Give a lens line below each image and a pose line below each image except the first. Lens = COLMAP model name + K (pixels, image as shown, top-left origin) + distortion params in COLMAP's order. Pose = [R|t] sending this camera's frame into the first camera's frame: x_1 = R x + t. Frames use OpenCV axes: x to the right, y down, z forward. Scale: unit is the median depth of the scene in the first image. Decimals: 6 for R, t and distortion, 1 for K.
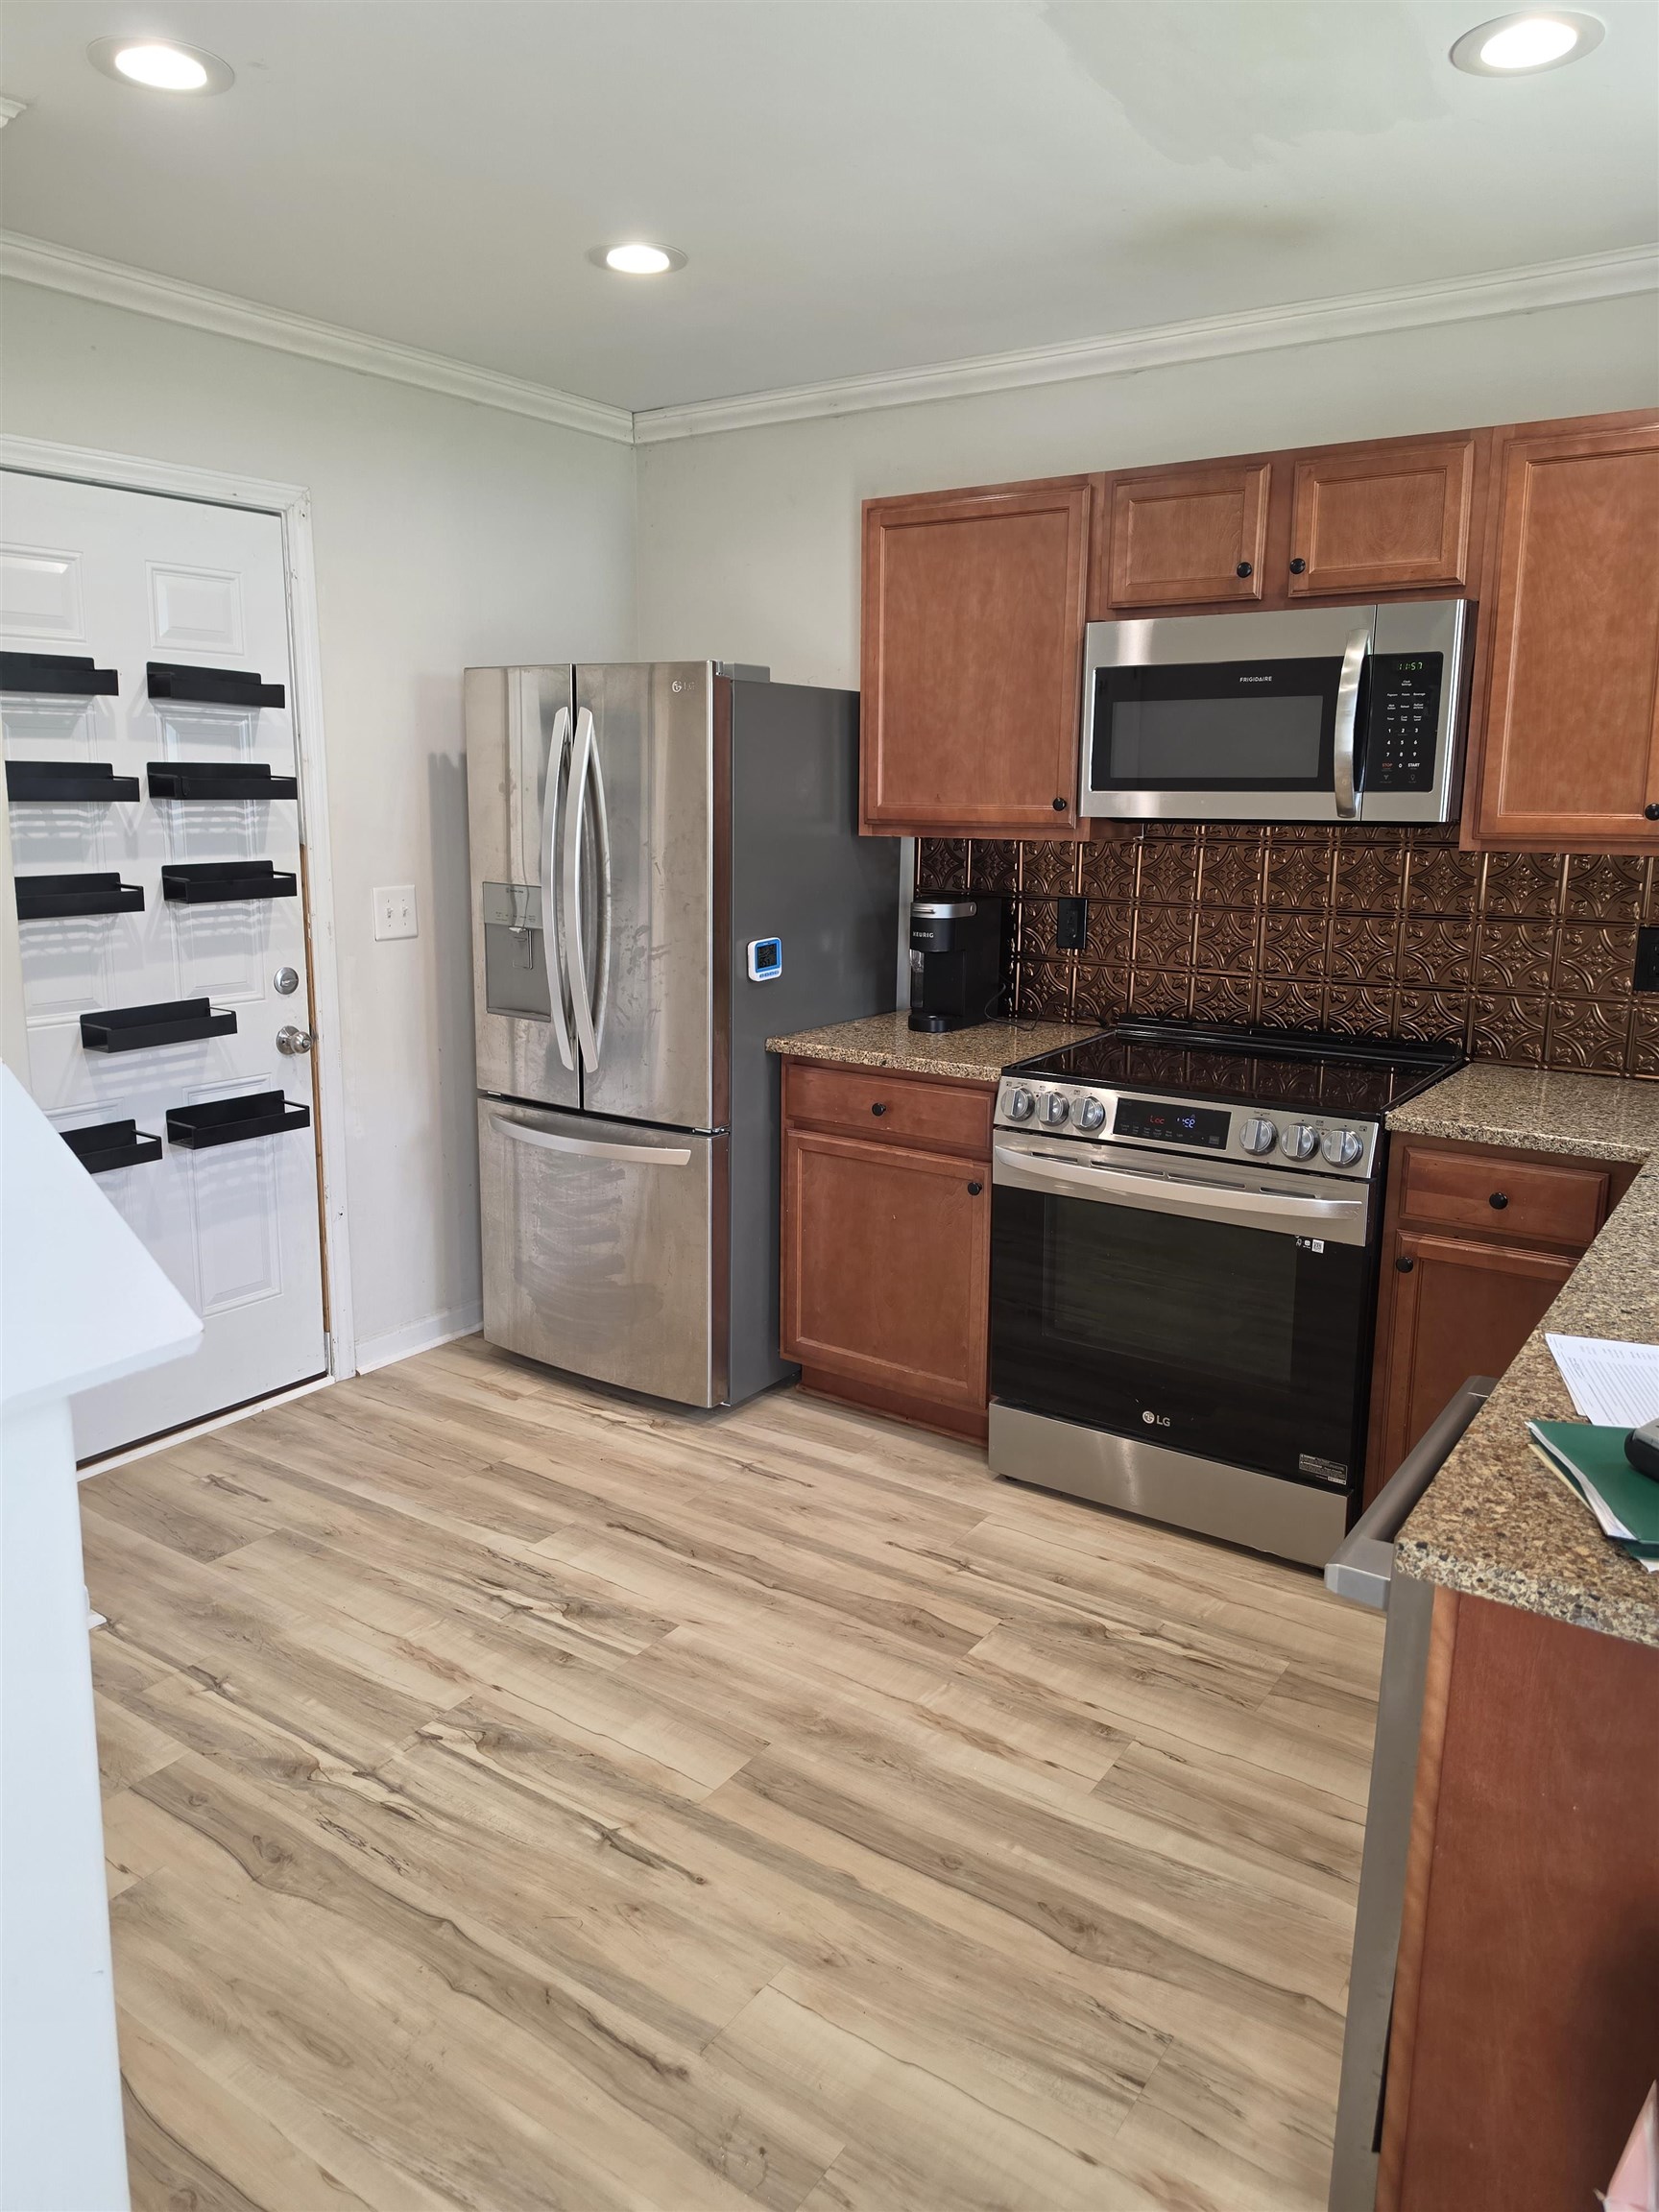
lens RADIAL K [[1551.5, 0, 822.7], [0, 1551.5, 1072.2], [0, 0, 1]] dist [0.163138, -0.258202]
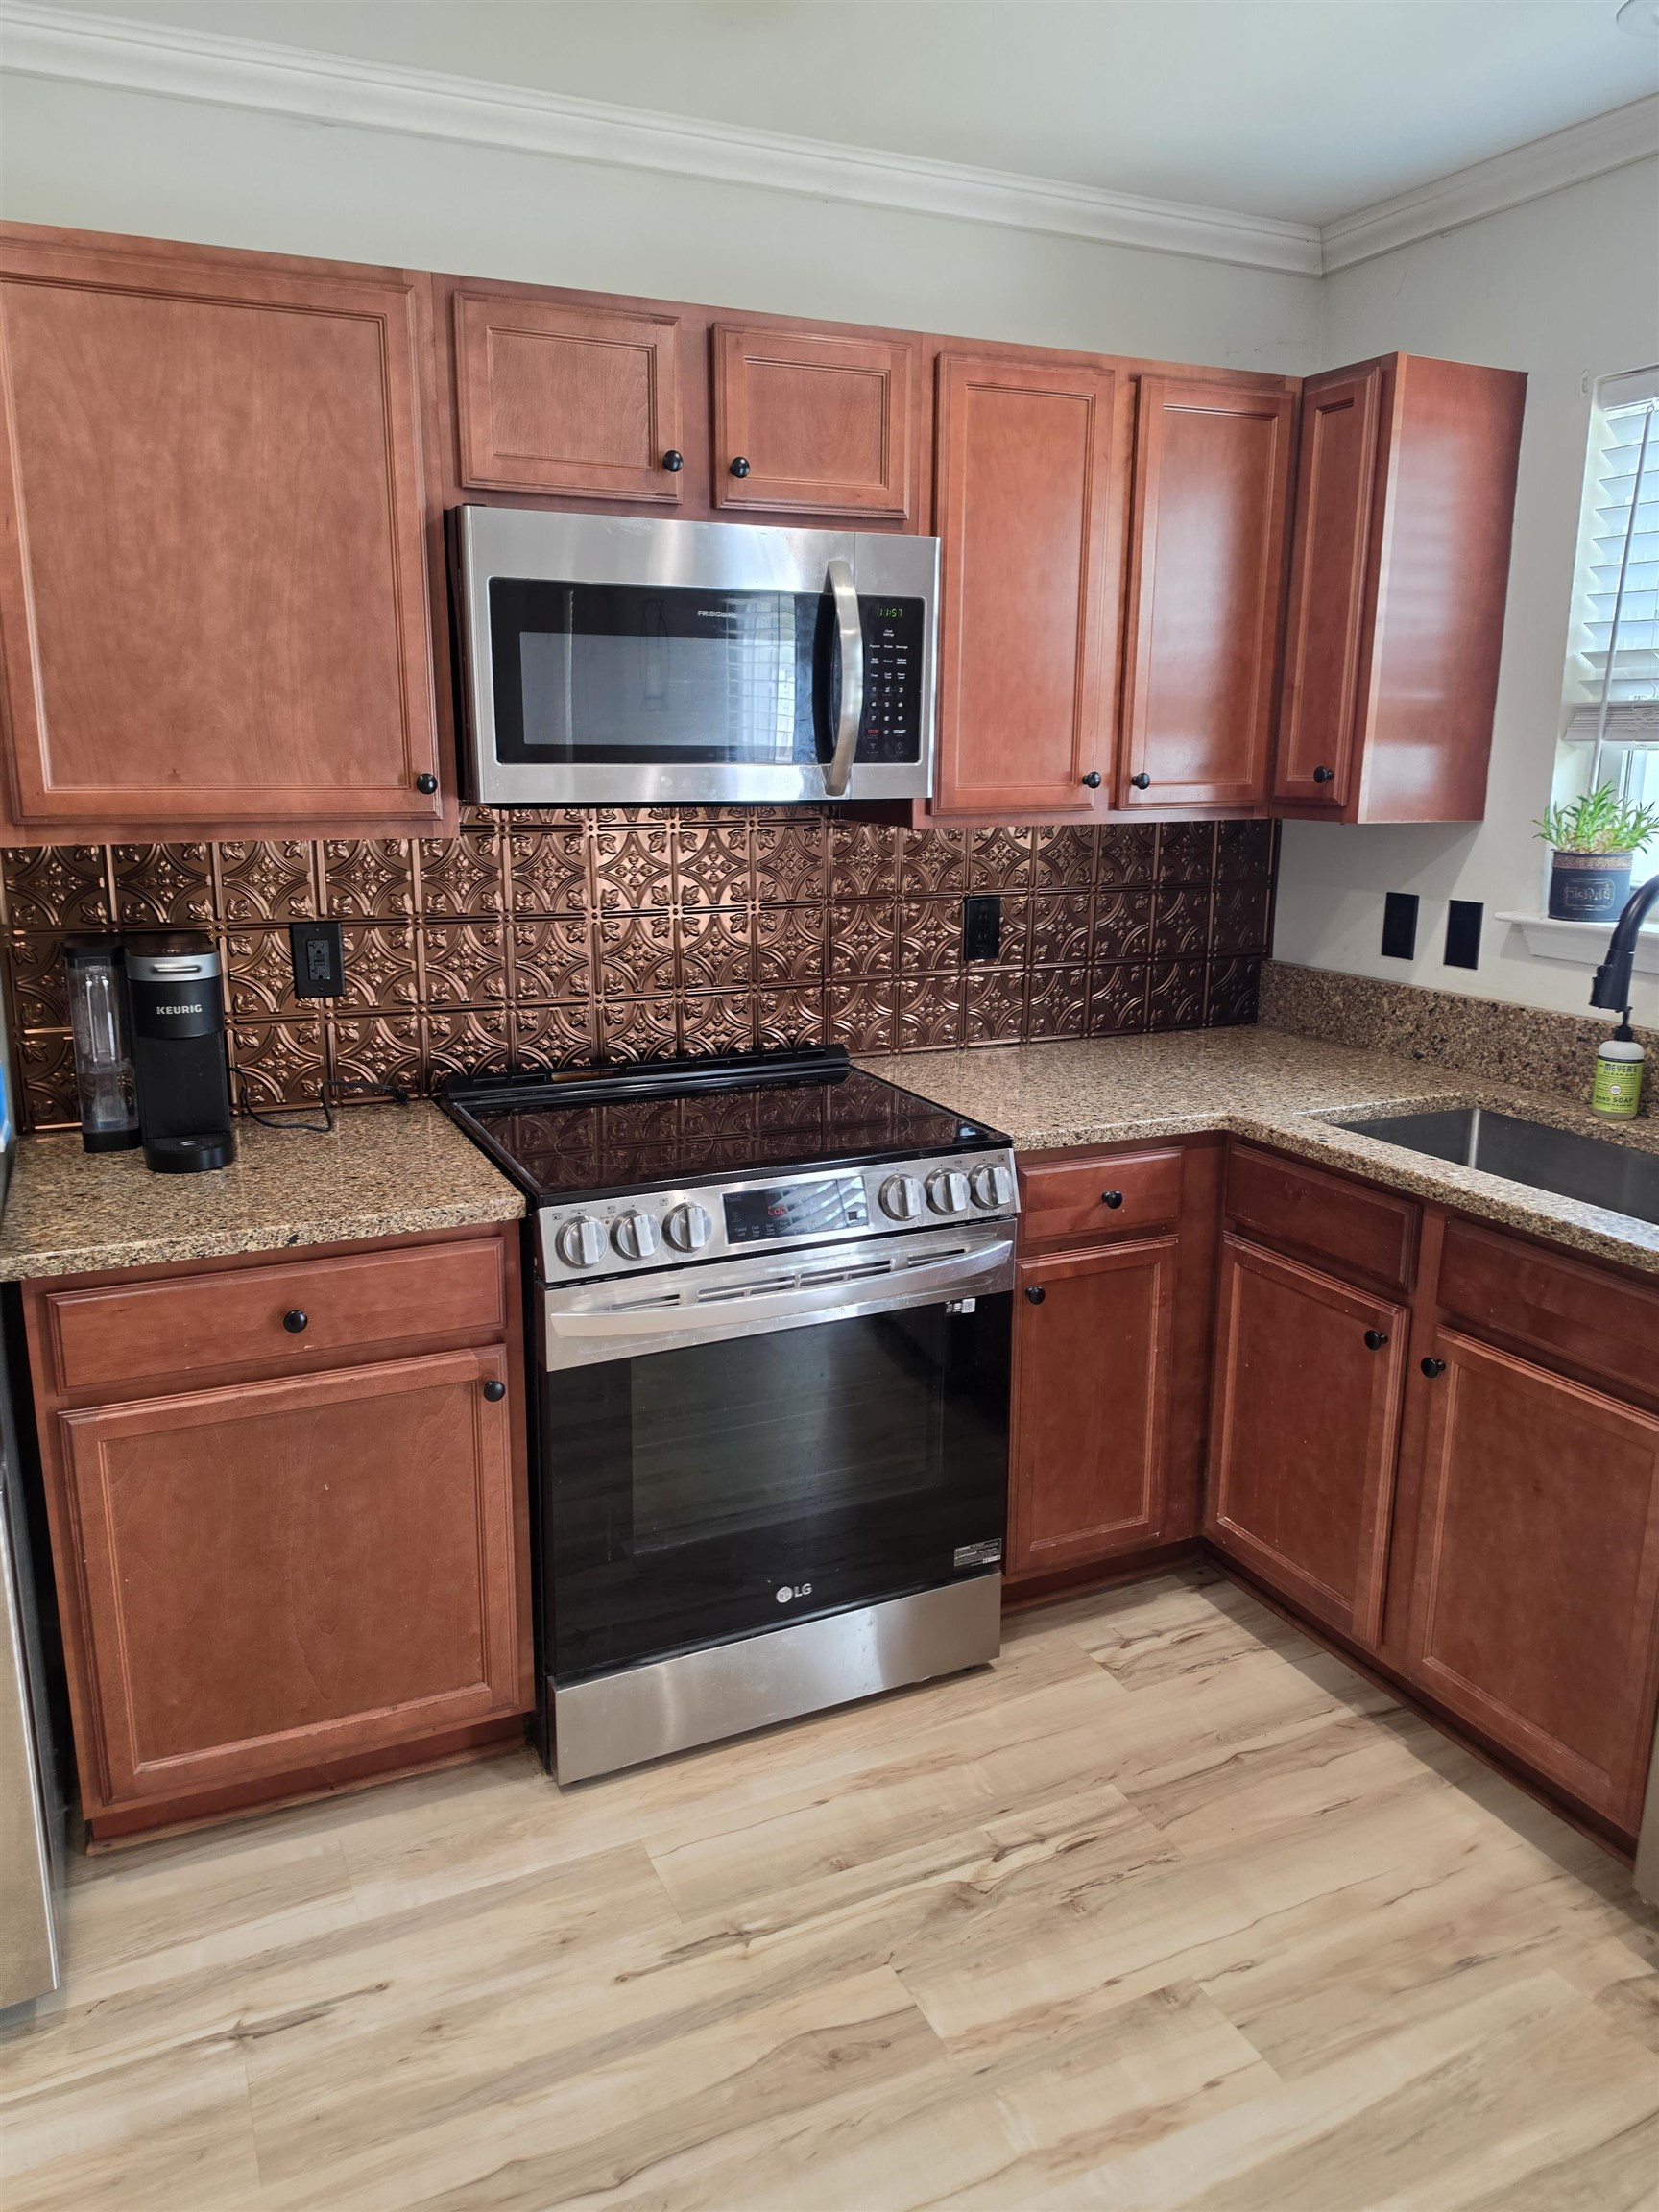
lens RADIAL K [[1573.4, 0, 829.5], [0, 1573.4, 1093.6], [0, 0, 1]] dist [0.106860, -0.148746]
pose [[0.500497, -0.197672, 0.842869, -0.373571], [0.161048, 0.977849, 0.133697, -0.113972], [-0.850627, 0.068828, 0.521245, 0.557092]]
